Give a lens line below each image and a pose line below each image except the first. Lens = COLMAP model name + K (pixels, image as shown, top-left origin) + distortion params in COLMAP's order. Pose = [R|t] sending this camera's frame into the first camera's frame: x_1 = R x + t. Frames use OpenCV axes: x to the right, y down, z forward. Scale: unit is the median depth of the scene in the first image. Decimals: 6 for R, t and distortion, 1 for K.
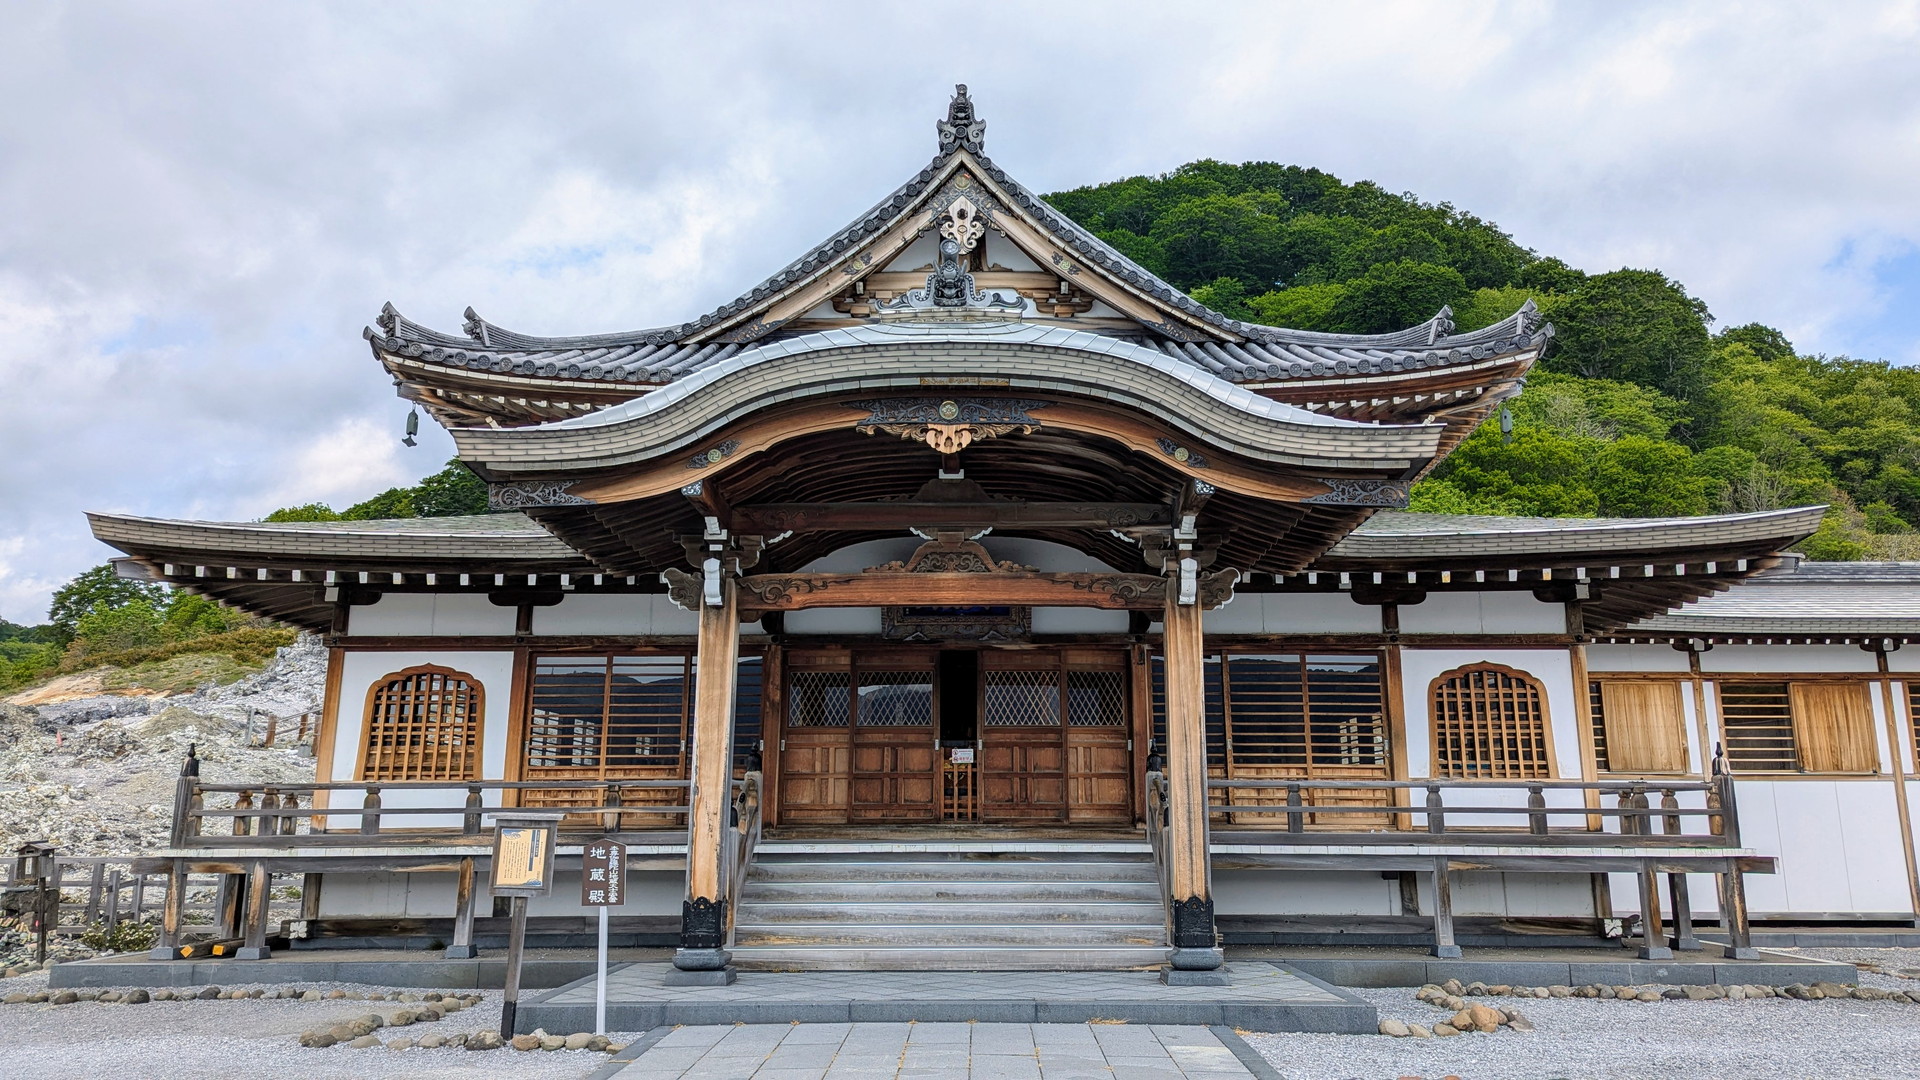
lens RADIAL K [[1374.3, 0, 980.1], [0, 1374.3, 519.2], [0, 0, 1]] dist [0.055408, -0.037721]
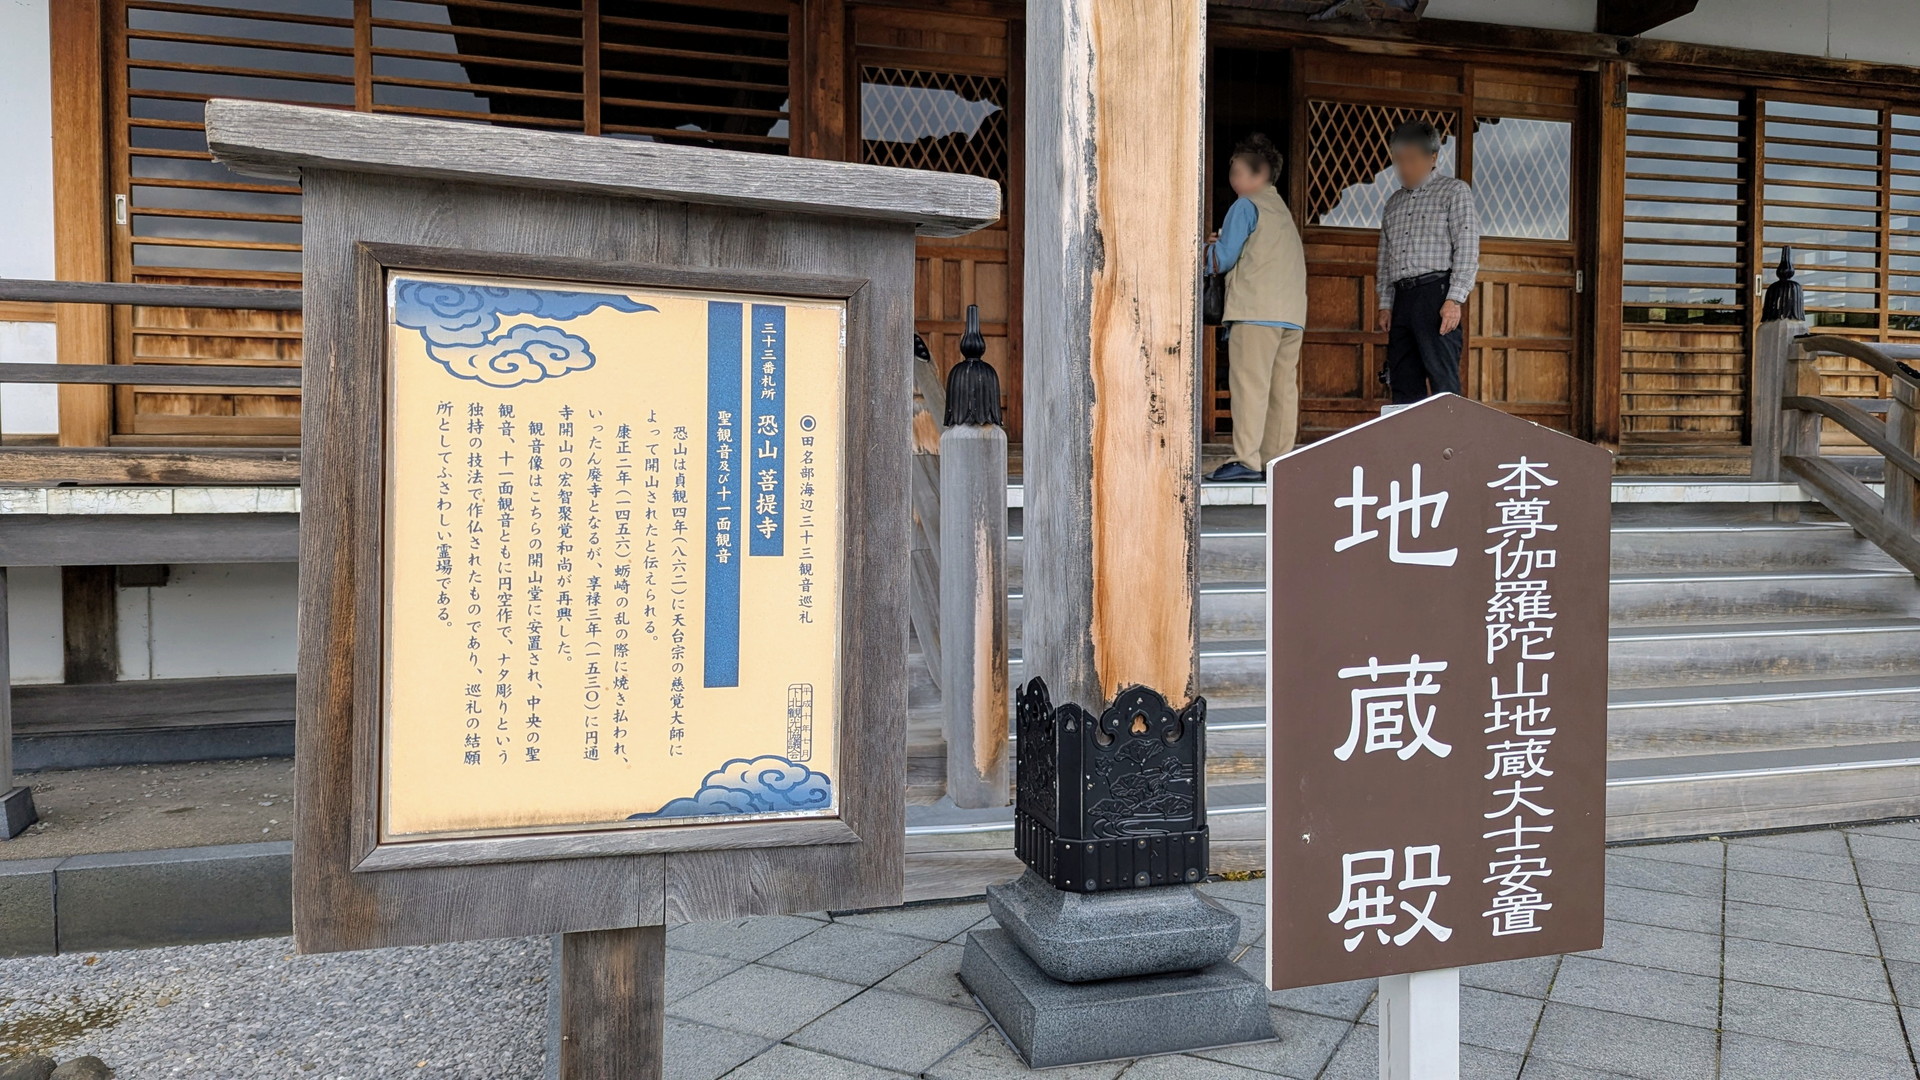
lens RADIAL K [[1374.3, 0, 980.1], [0, 1374.3, 519.2], [0, 0, 1]] dist [0.055408, -0.037721]
pose [[0.957987, -0.008109, 0.286697, -0.229719], [-0.062781, 0.969430, 0.237201, 0.147938], [-0.279856, -0.245234, 0.928192, 0.617540]]
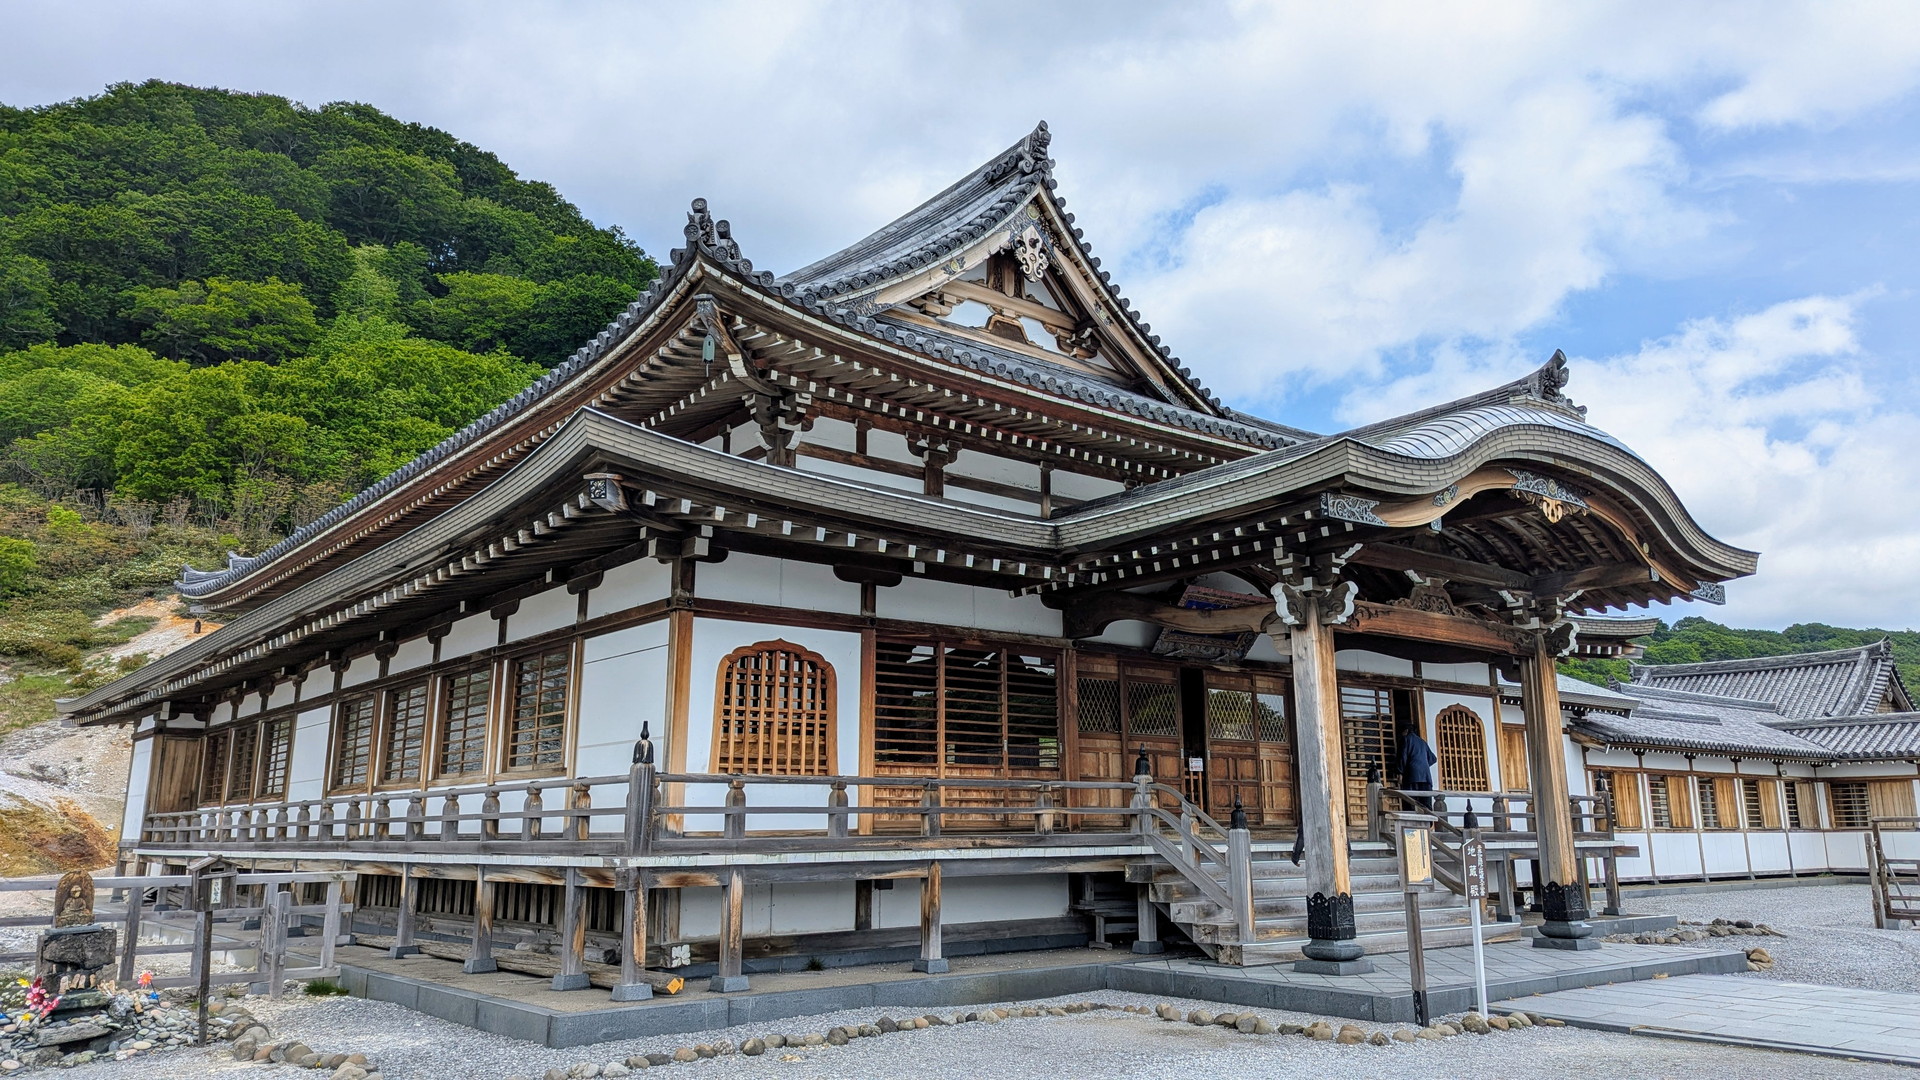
lens RADIAL K [[1374.3, 0, 980.1], [0, 1374.3, 519.2], [0, 0, 1]] dist [0.055408, -0.037721]
pose [[0.765869, 0.137135, 0.628202, -0.887838], [-0.133860, 0.989591, -0.052829, 0.061485], [-0.628908, -0.043631, 0.776254, 0.271809]]
